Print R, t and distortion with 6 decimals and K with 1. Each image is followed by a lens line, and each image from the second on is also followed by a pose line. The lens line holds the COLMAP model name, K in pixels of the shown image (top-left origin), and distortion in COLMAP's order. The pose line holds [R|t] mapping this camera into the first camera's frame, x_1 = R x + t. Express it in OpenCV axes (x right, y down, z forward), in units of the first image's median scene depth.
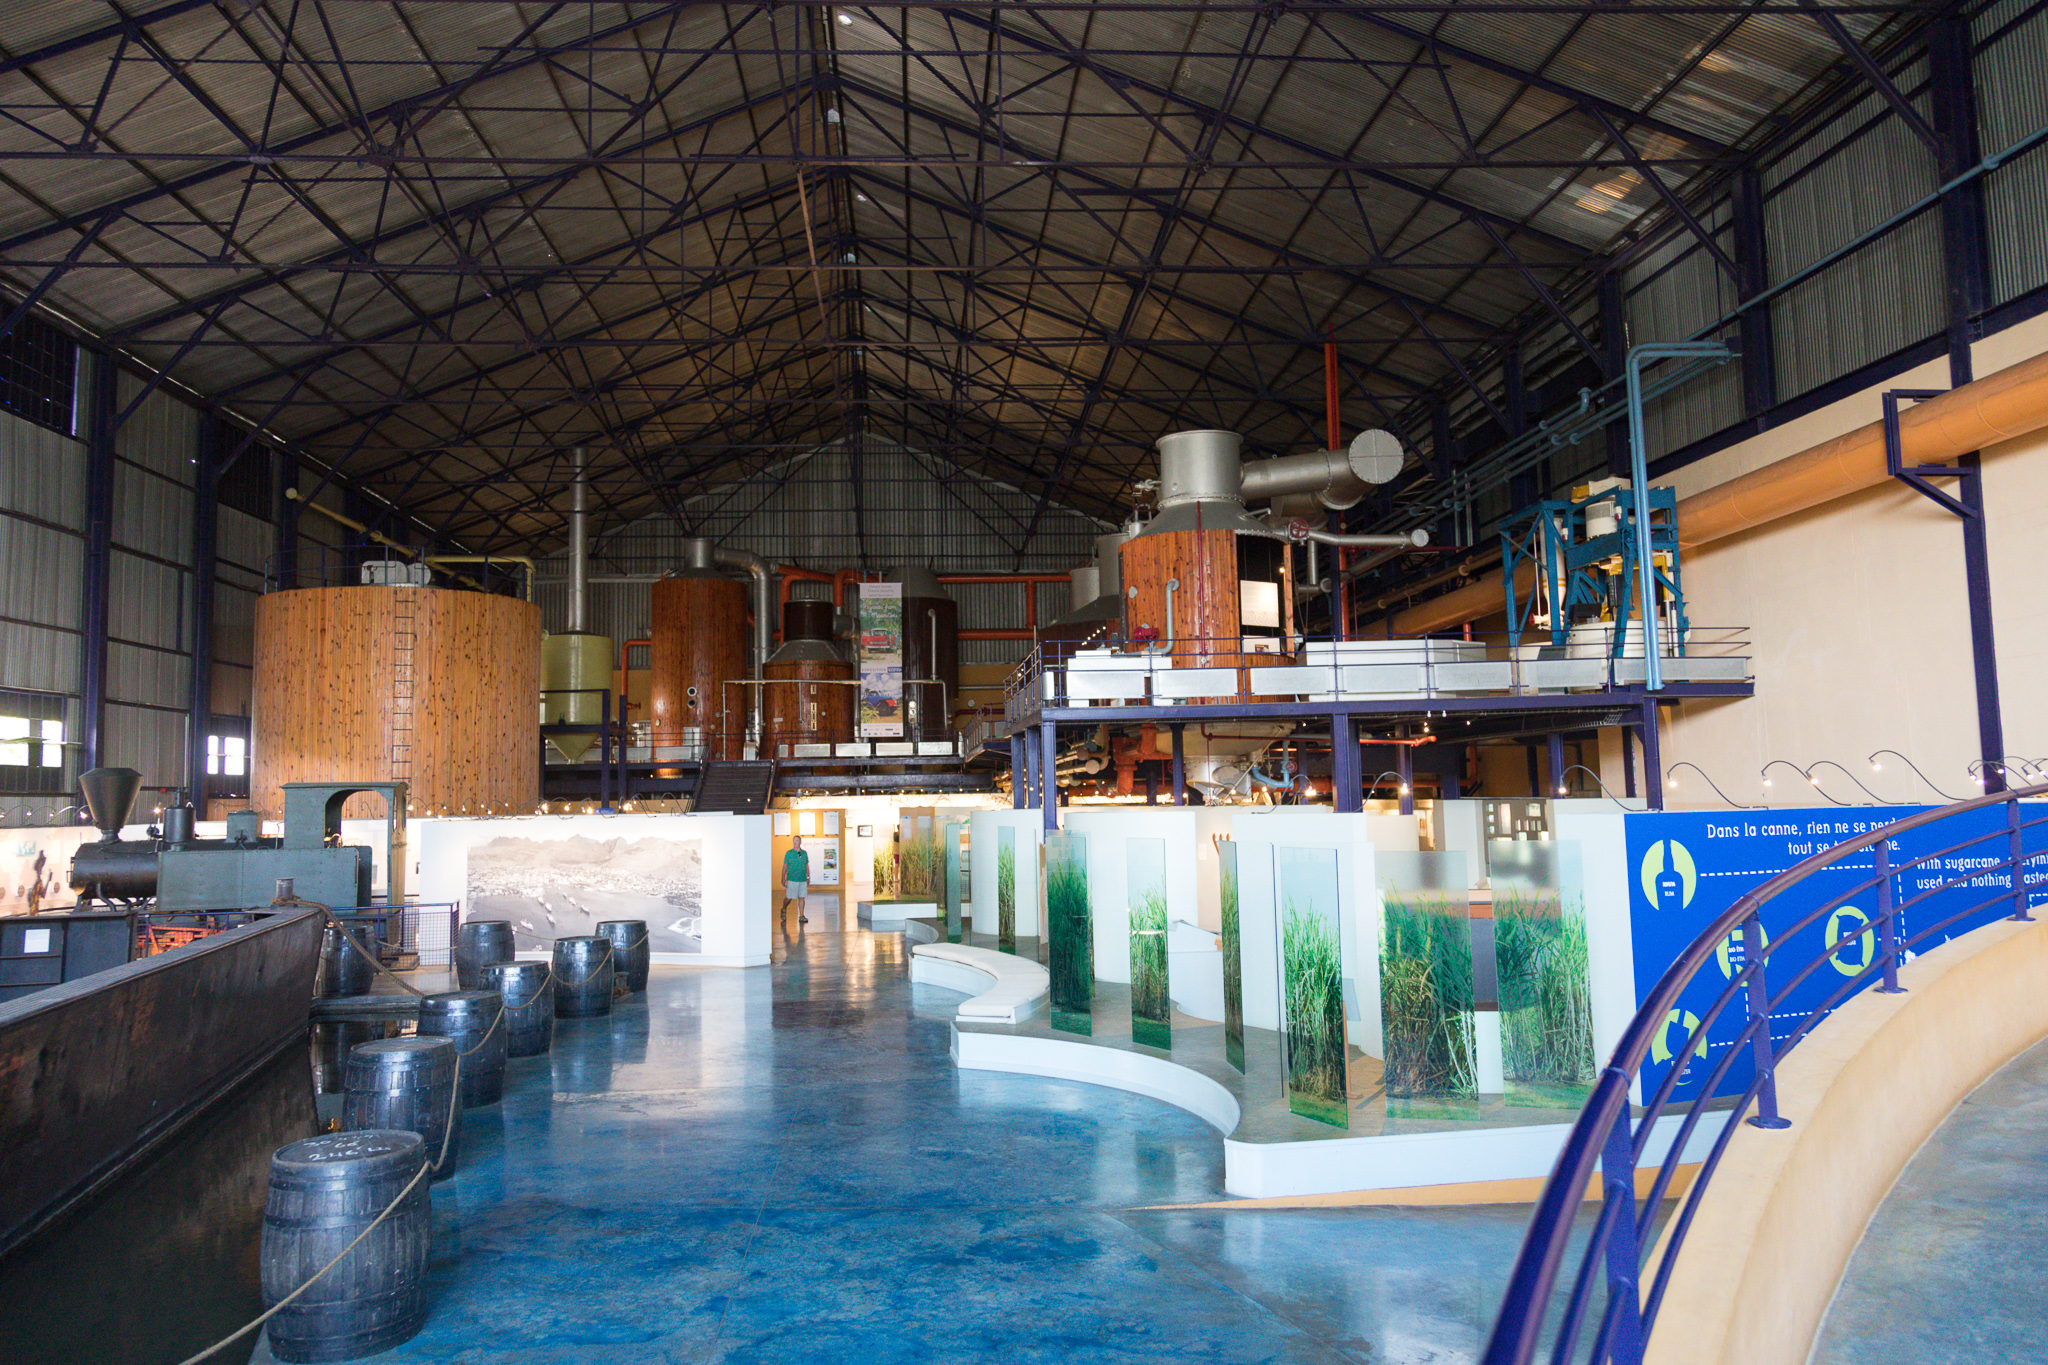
lens RADIAL K [[1403.9, 0, 992.2], [0, 1403.9, 679.9], [0, 0, 1]] dist [-0.001840, -0.000120]
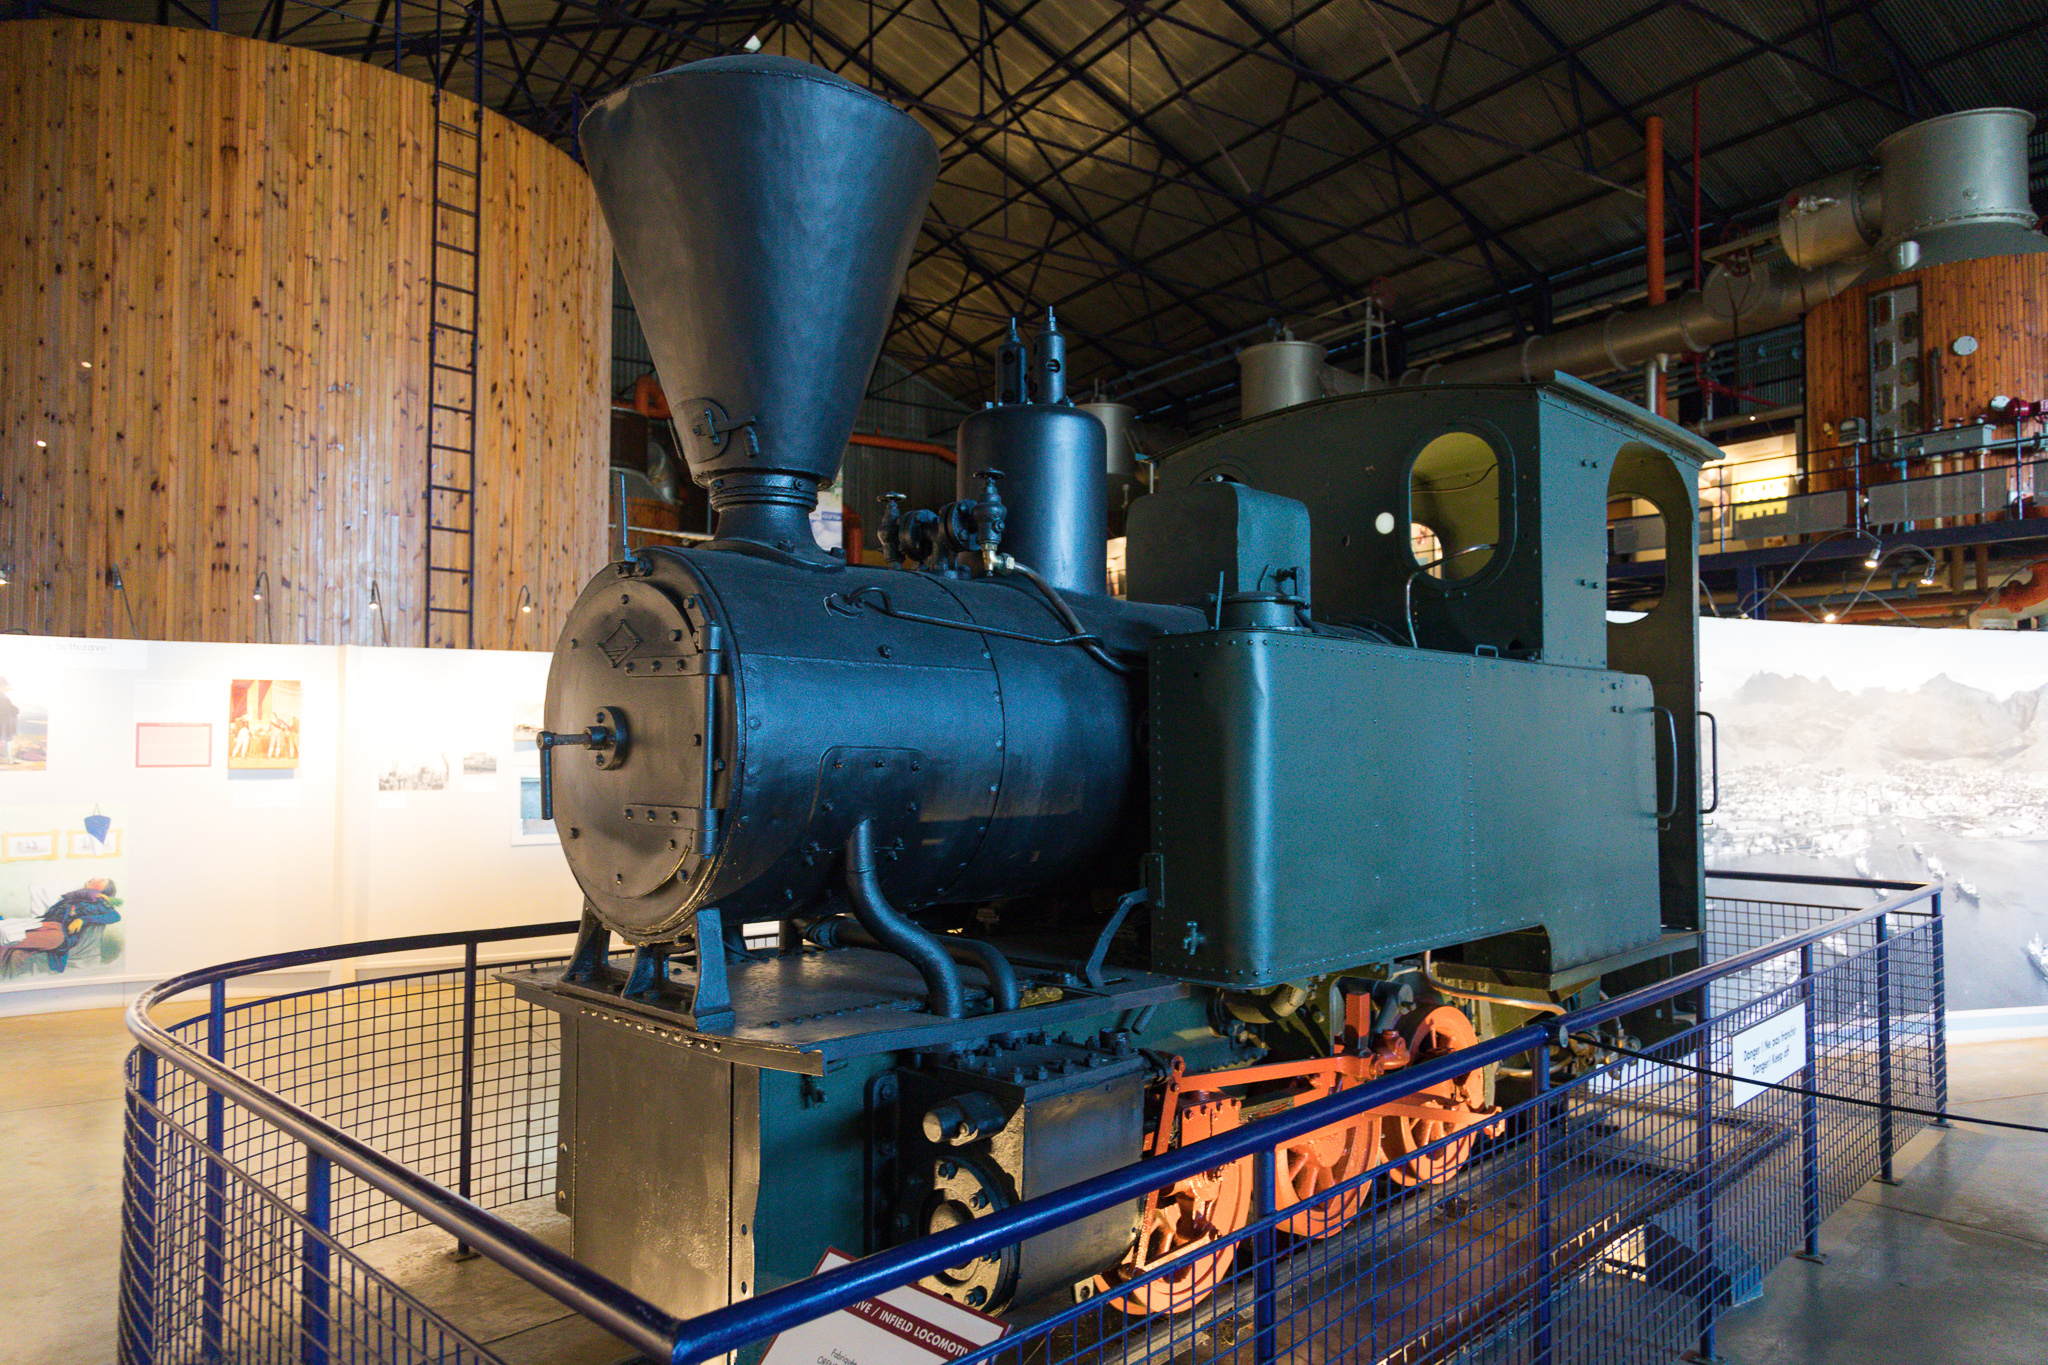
lens RADIAL K [[1403.9, 0, 992.2], [0, 1403.9, 679.9], [0, 0, 1]] dist [-0.001840, -0.000120]
pose [[0.875793, 0.045491, 0.480539, -0.540562], [-0.057813, 0.998268, 0.010863, 0.099319], [-0.479213, -0.037295, 0.876906, 0.663662]]
